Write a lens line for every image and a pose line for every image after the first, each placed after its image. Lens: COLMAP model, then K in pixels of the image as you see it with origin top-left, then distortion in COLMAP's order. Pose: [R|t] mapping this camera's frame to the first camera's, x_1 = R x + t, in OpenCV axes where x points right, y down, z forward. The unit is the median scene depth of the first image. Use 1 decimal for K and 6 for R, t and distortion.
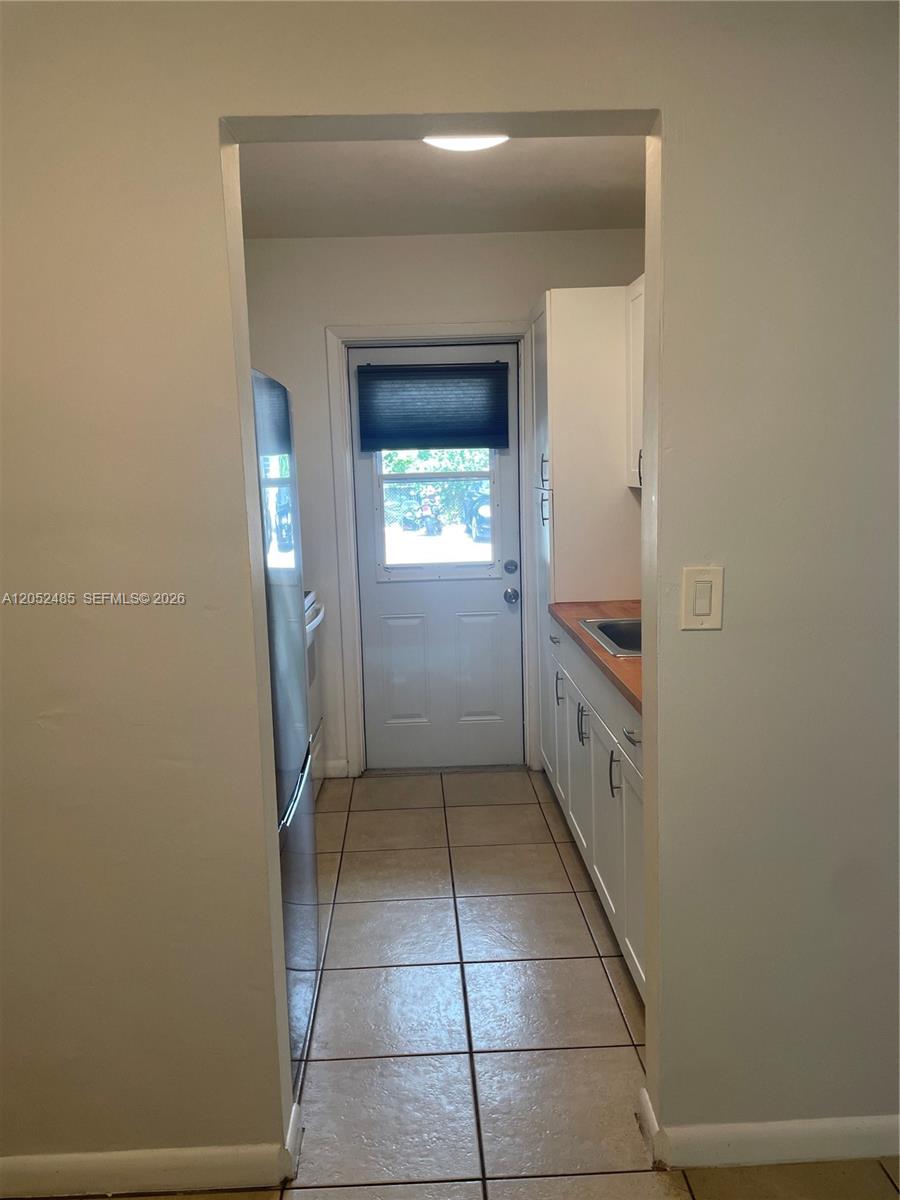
lens RADIAL K [[928.7, 0, 450.0], [0, 928.7, 600.0], [0, 0, 1]] dist [0.103310, -0.140516]
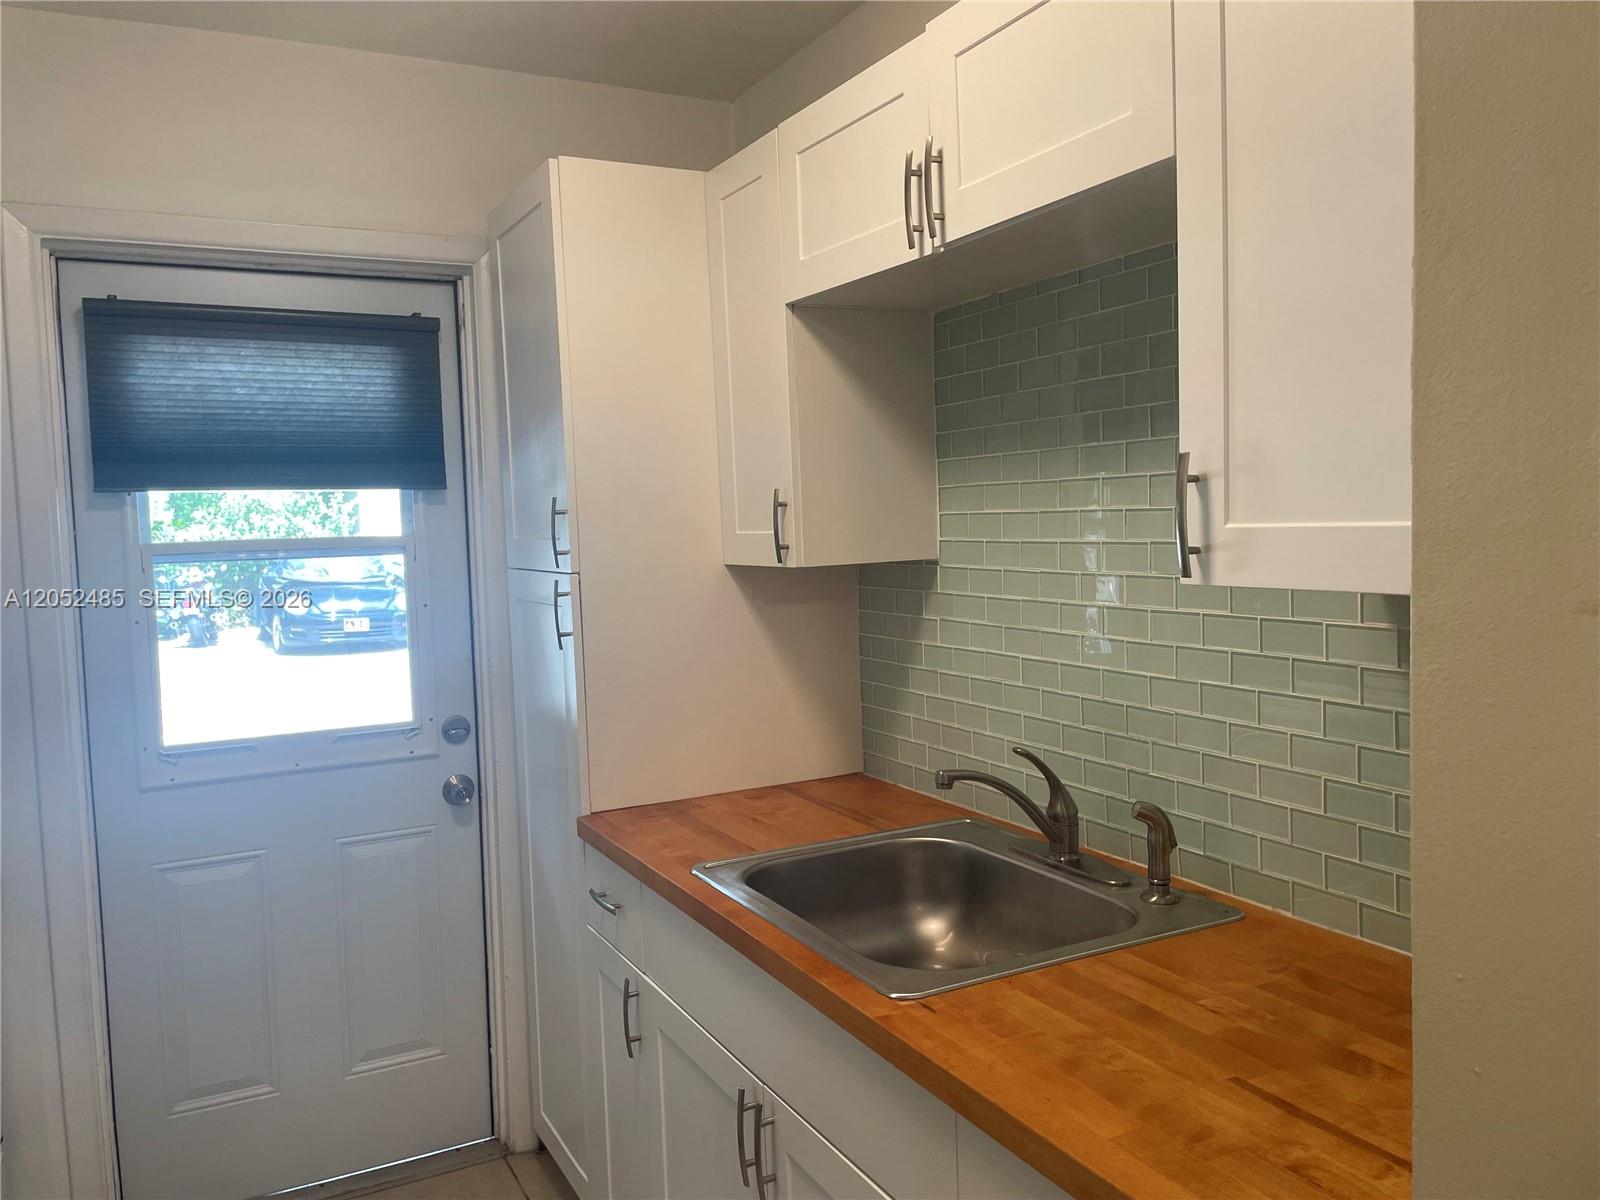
lens RADIAL K [[1238.3, 0, 807.2], [0, 1238.3, 593.5], [0, 0, 1]] dist [0.103310, -0.140516]
pose [[0.904983, -0.023813, 0.424780, -0.045123], [0.065248, 0.994389, -0.083263, -0.041150], [-0.420414, 0.103068, 0.901460, 0.330181]]
